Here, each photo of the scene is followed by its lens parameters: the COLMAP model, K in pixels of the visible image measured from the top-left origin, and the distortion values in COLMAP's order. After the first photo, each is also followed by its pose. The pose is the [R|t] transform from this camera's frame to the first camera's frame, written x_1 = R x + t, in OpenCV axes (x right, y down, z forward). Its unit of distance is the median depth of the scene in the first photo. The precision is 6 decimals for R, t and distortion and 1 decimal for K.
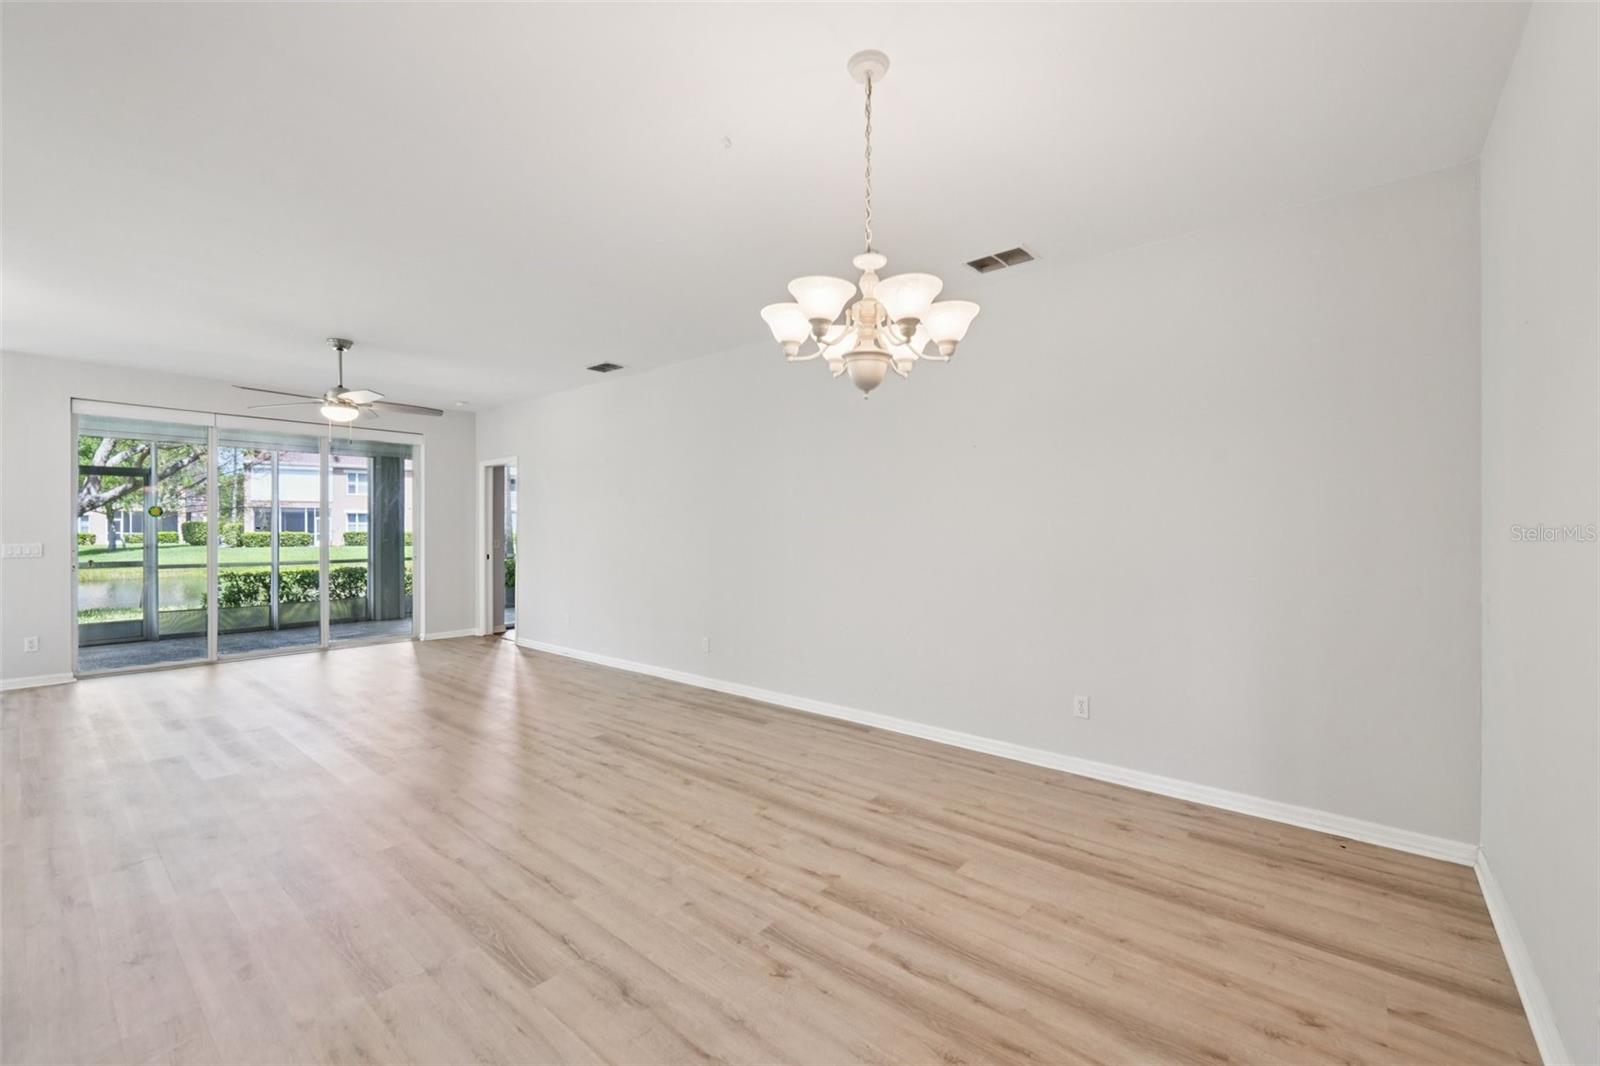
lens RADIAL K [[659.6, 0, 800.0], [0, 659.6, 533.0], [0, 0, 1]] dist [0.000241, -0.000130]
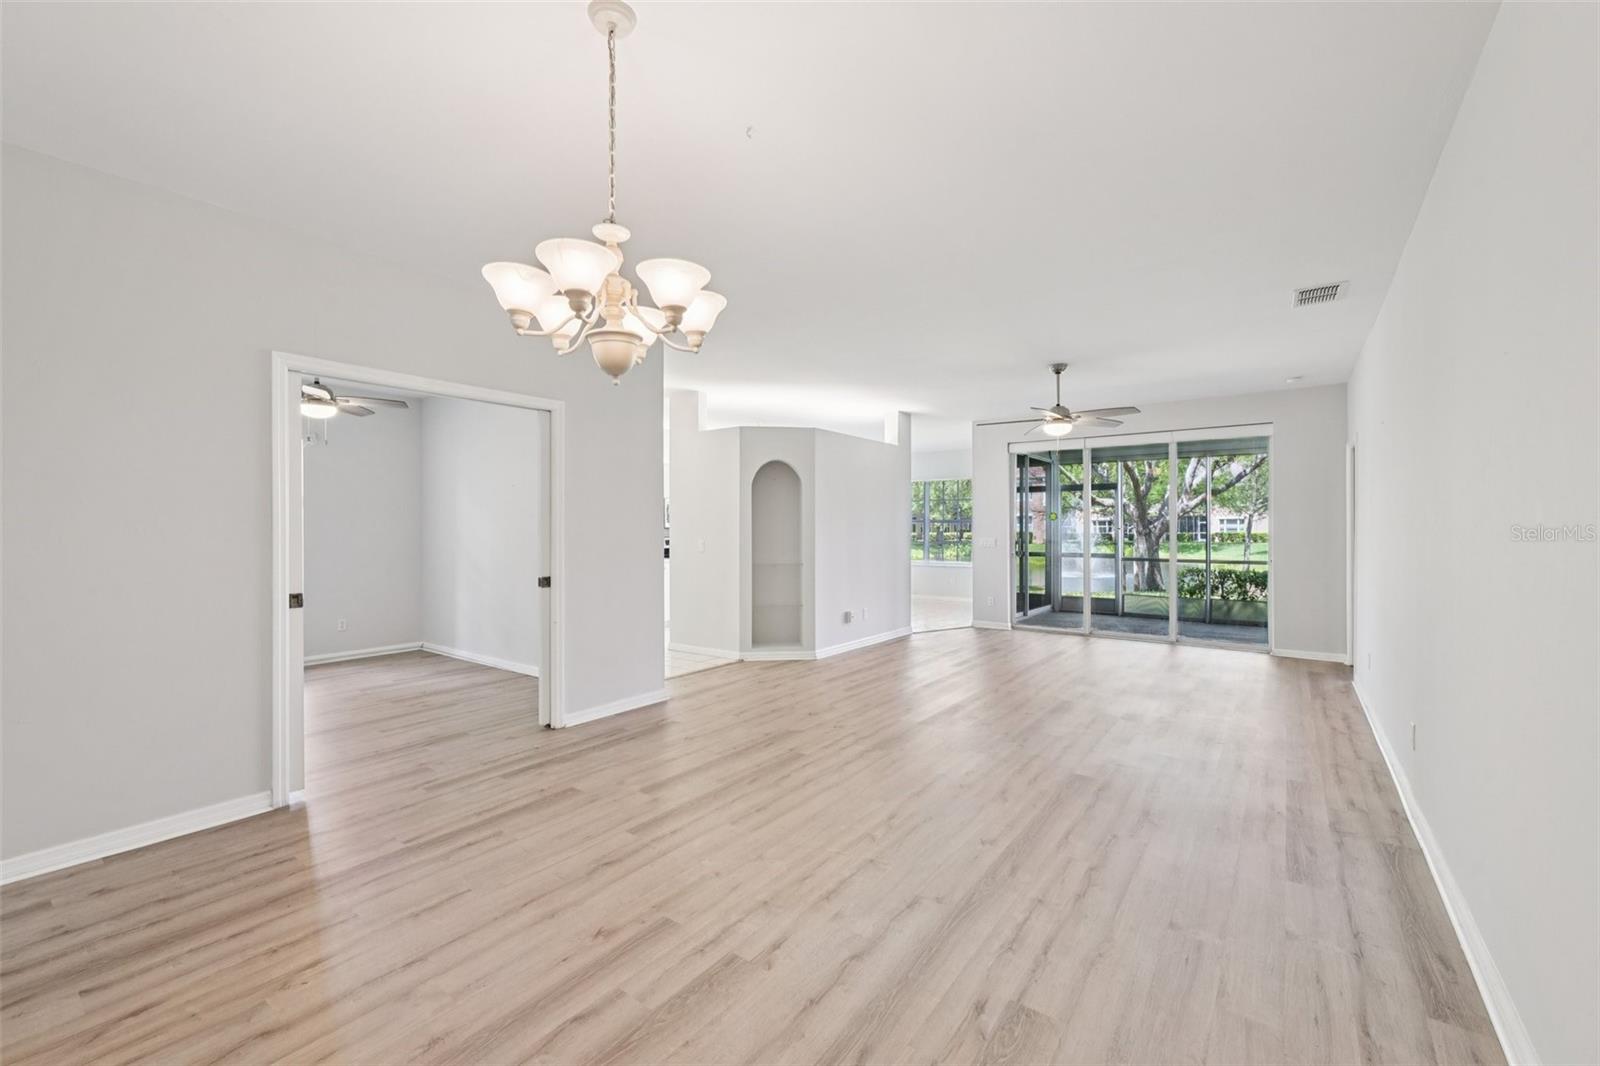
lens RADIAL K [[653.1, 0, 799.4], [0, 653.1, 527.1], [0, 0, 1]] dist [-0.000361, 0.000082]
pose [[0.056020, -0.004056, -0.998421, 0.558921], [-0.007047, 0.999965, -0.004457, -0.001743], [0.998405, 0.007286, 0.055989, 0.657388]]
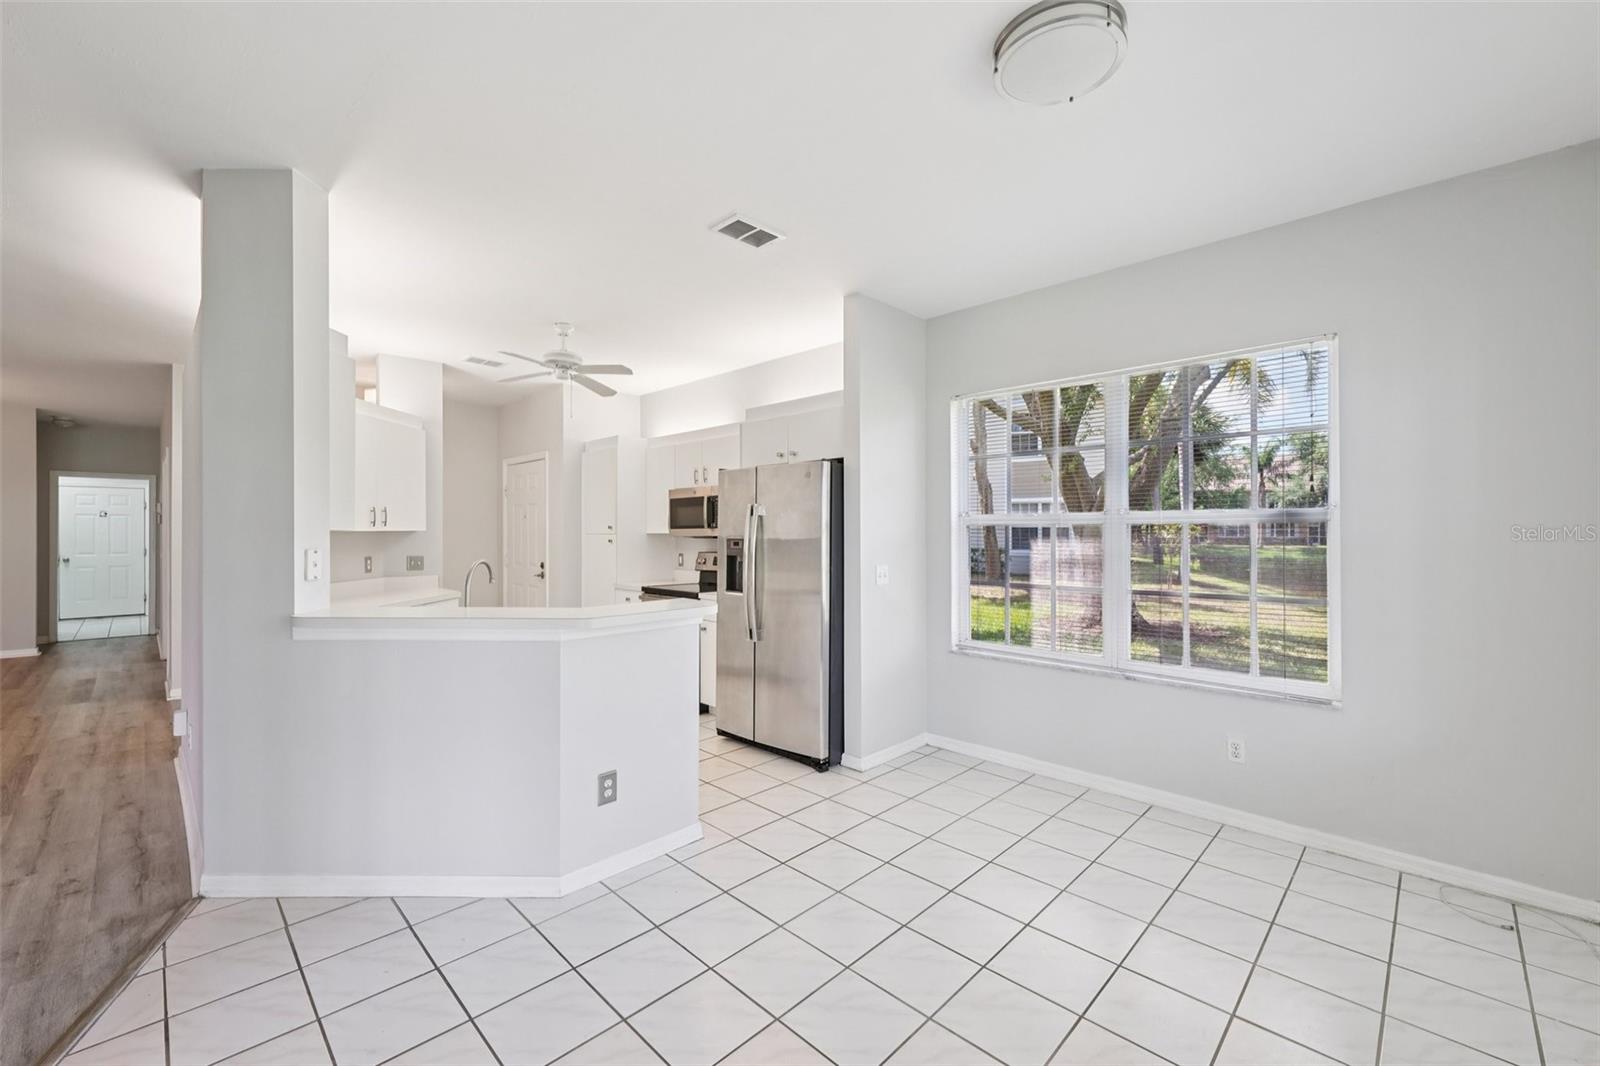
lens RADIAL K [[646.1, 0, 800.5], [0, 646.1, 527.7], [0, 0, 1]] dist [-0.001114, -0.000735]
pose [[-0.997213, -0.000056, 0.074602, -2.262076], [0.000098, 0.999998, 0.002071, -0.028931], [-0.074602, 0.002073, -0.997211, 1.757519]]
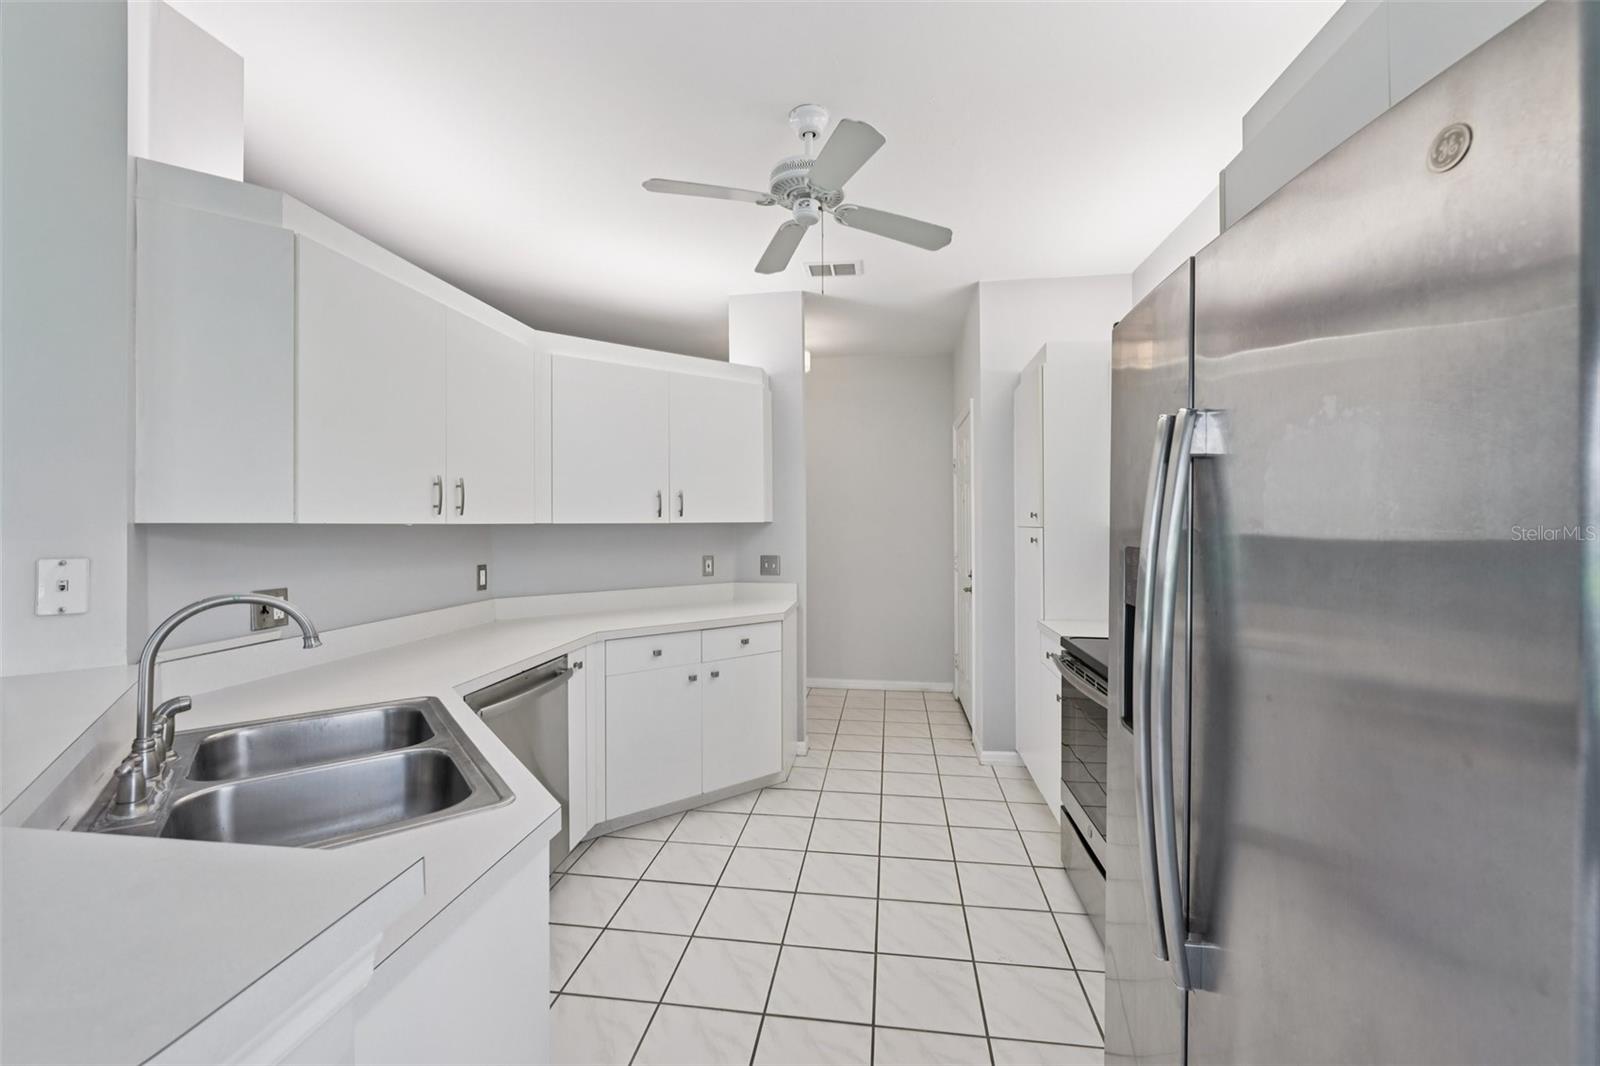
lens RADIAL K [[643.2, 0, 794.3], [0, 643.2, 519.9], [0, 0, 1]] dist [-0.000032, -0.000040]
pose [[-0.532935, 0.004432, 0.846145, -2.233225], [0.009261, 0.999957, 0.000595, -0.023802], [-0.846106, 0.008153, -0.532953, 0.963116]]
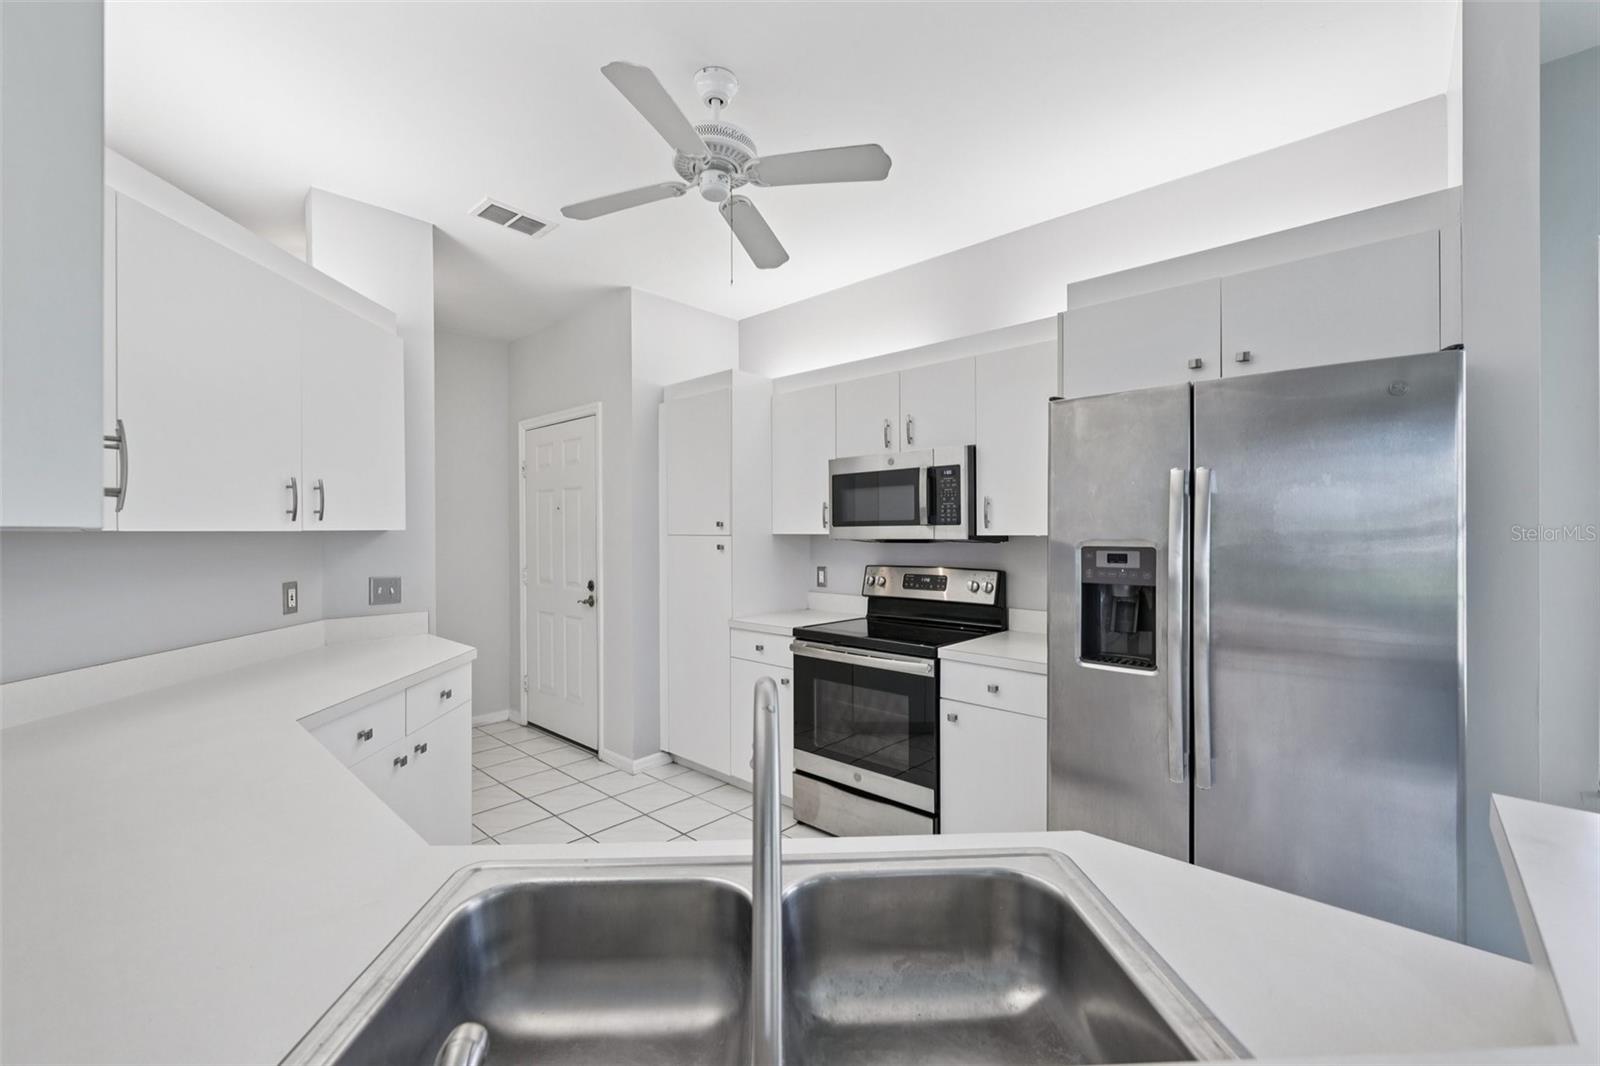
lens RADIAL K [[650.6, 0, 800.0], [0, 650.6, 533.0], [0, 0, 1]] dist [-0.000346, -0.000142]
pose [[-0.999291, 0.001093, 0.037643, -1.844350], [0.001524, 0.999934, 0.011411, -0.024364], [-0.037628, 0.011460, -0.999226, 1.173248]]
